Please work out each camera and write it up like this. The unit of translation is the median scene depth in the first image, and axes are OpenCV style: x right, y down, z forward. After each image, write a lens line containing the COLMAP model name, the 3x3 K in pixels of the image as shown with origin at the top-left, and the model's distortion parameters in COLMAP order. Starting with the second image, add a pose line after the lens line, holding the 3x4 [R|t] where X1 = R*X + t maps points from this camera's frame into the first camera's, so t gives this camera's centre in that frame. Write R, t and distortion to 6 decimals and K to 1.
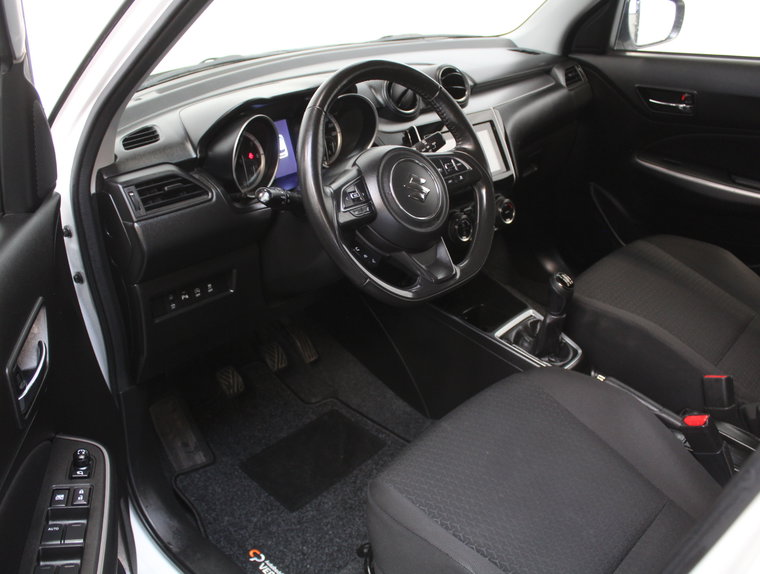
lens RADIAL K [[733.7, 0, 380.0], [0, 733.7, 287.0], [0, 0, 1]] dist [-0.149880, 0.175449]
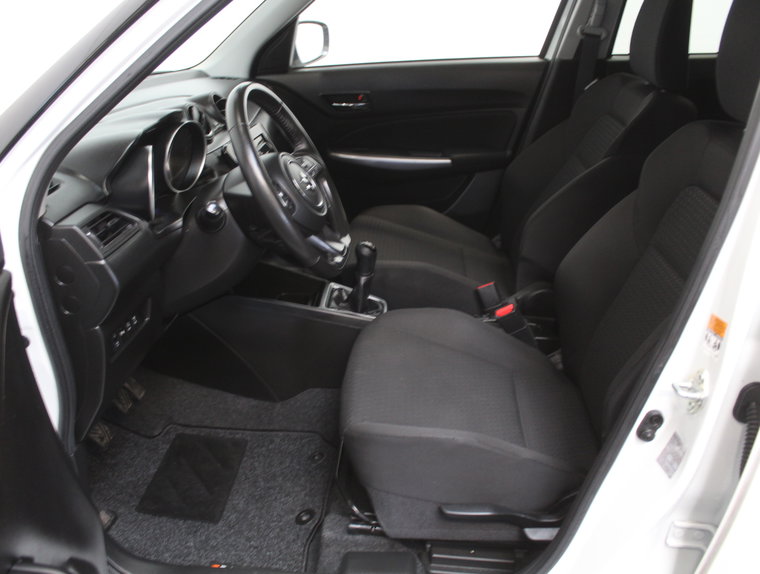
lens RADIAL K [[733.7, 0, 380.0], [0, 733.7, 287.0], [0, 0, 1]] dist [-0.149880, 0.175449]
pose [[0.772753, -0.257693, 0.580041, -0.411890], [0.287906, 0.956759, 0.041496, 0.010795], [-0.565653, 0.134931, 0.813530, -0.014884]]
